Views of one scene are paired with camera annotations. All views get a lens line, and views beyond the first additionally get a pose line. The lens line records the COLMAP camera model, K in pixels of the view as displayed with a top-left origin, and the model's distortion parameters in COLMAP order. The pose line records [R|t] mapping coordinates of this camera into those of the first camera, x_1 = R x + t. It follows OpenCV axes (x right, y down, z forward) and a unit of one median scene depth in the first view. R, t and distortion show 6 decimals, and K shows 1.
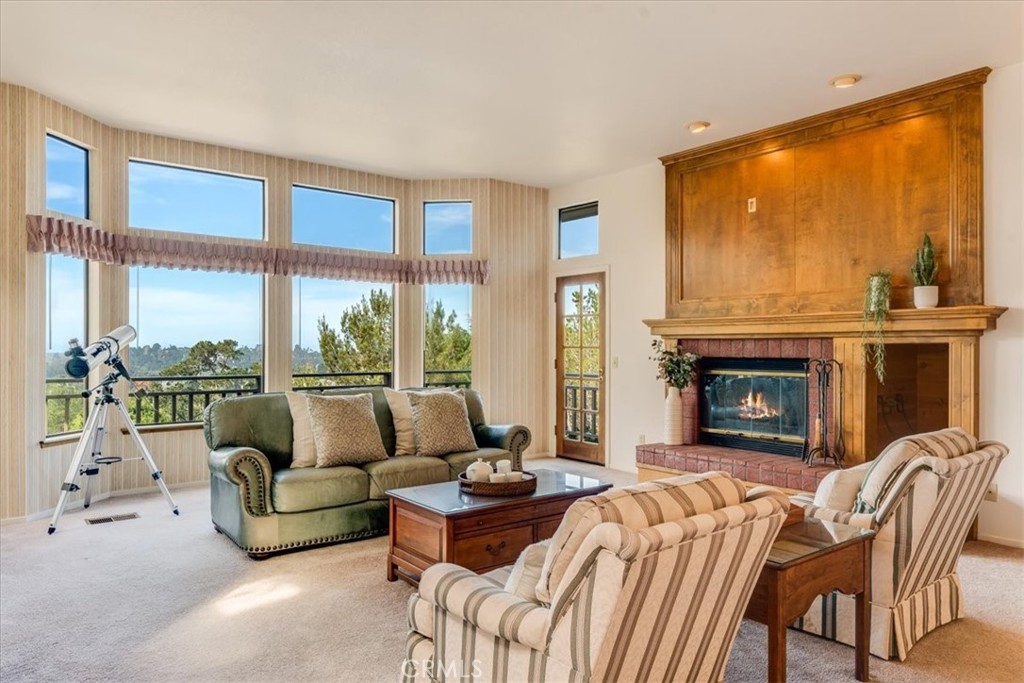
lens RADIAL K [[675.6, 0, 510.8], [0, 675.6, 341.8], [0, 0, 1]] dist [-0.004178, 0.000283]
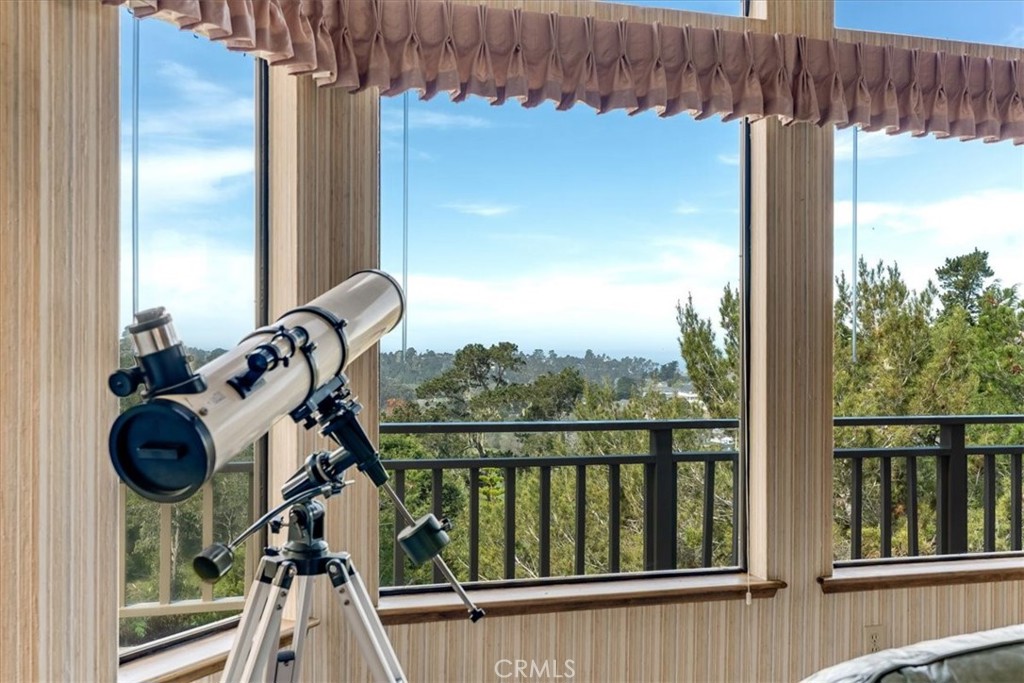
lens RADIAL K [[983.7, 0, 510.2], [0, 983.7, 344.5], [0, 0, 1]] dist [-0.005439, -0.002534]
pose [[0.927721, 0.000762, -0.373273, -0.328124], [-0.001335, 0.999998, -0.001278, 0.004792], [0.373271, 0.001684, 0.927721, 0.578656]]
